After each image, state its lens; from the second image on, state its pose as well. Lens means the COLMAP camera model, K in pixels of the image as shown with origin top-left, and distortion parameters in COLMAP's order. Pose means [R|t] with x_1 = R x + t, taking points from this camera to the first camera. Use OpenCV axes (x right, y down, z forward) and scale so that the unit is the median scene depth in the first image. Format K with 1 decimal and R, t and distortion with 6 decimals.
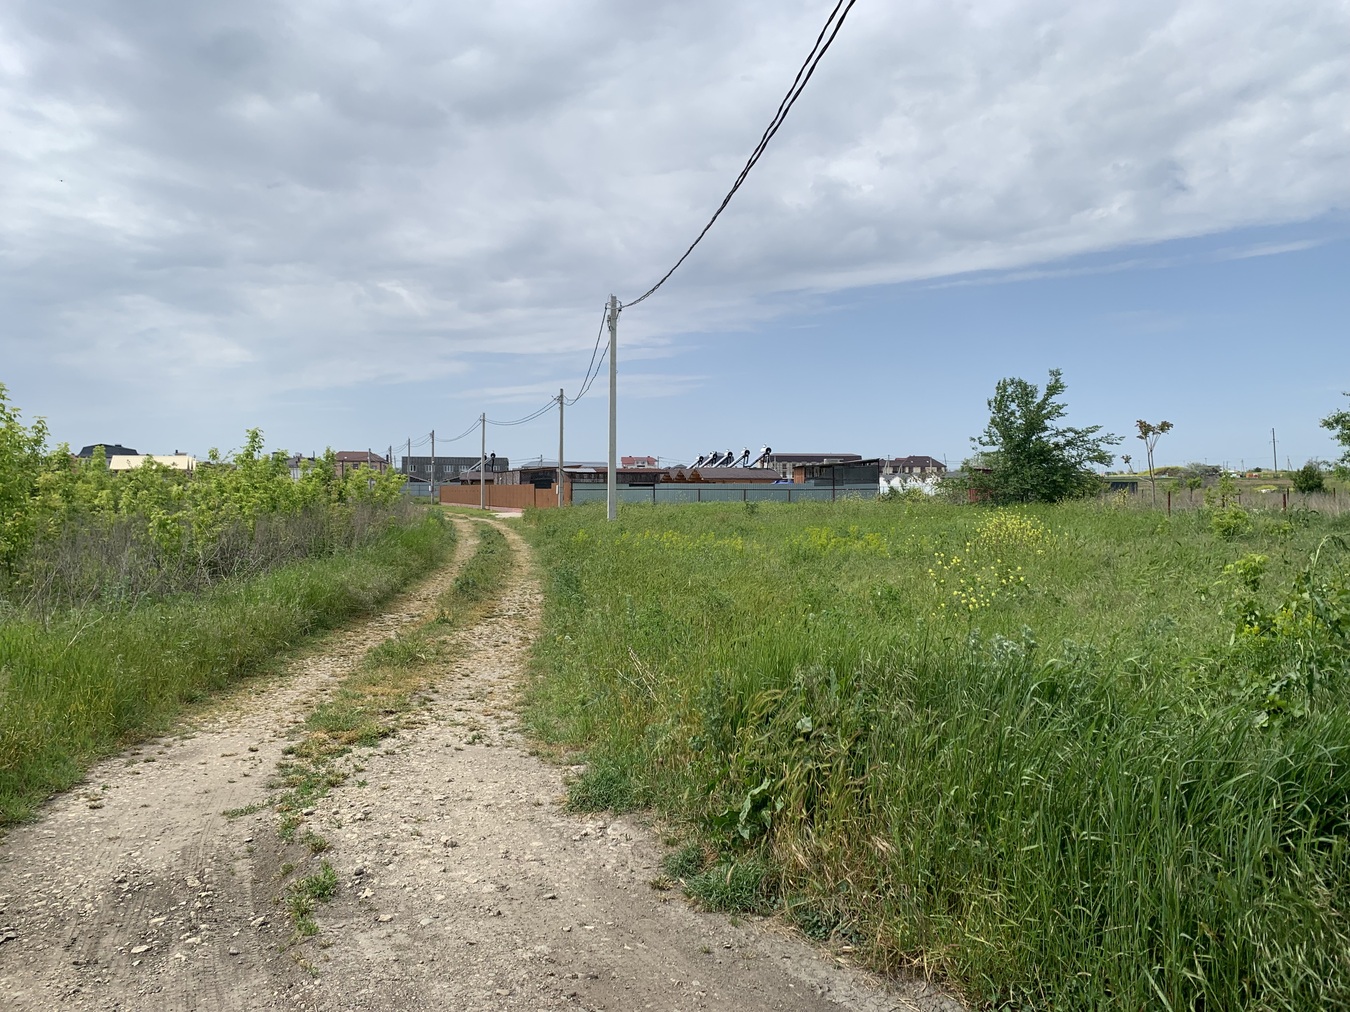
lens RADIAL K [[1034.4, 0, 675.0], [0, 1034.4, 506.0], [0, 0, 1]] dist [0.093535, -0.144553]
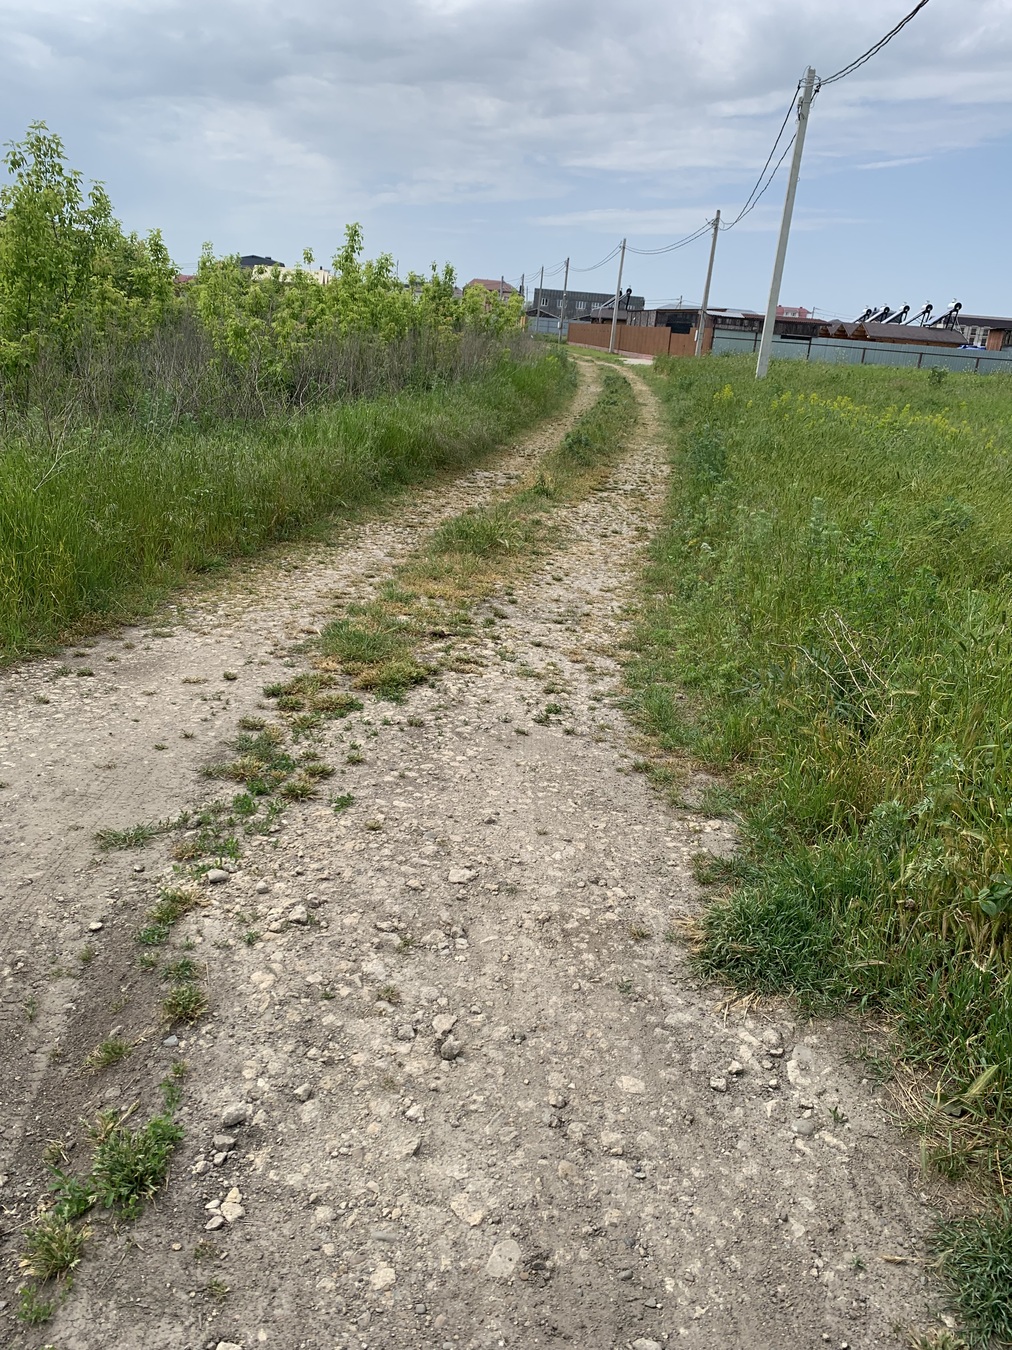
lens RADIAL K [[1034.4, 0, 506.0], [0, 1034.4, 675.0], [0, 0, 1]] dist [0.093535, -0.144553]
pose [[0.957775, 0.158337, -0.239991, -0.036217], [-0.081152, 0.949635, 0.302667, 0.007409], [0.275828, -0.270412, 0.922386, 0.214660]]
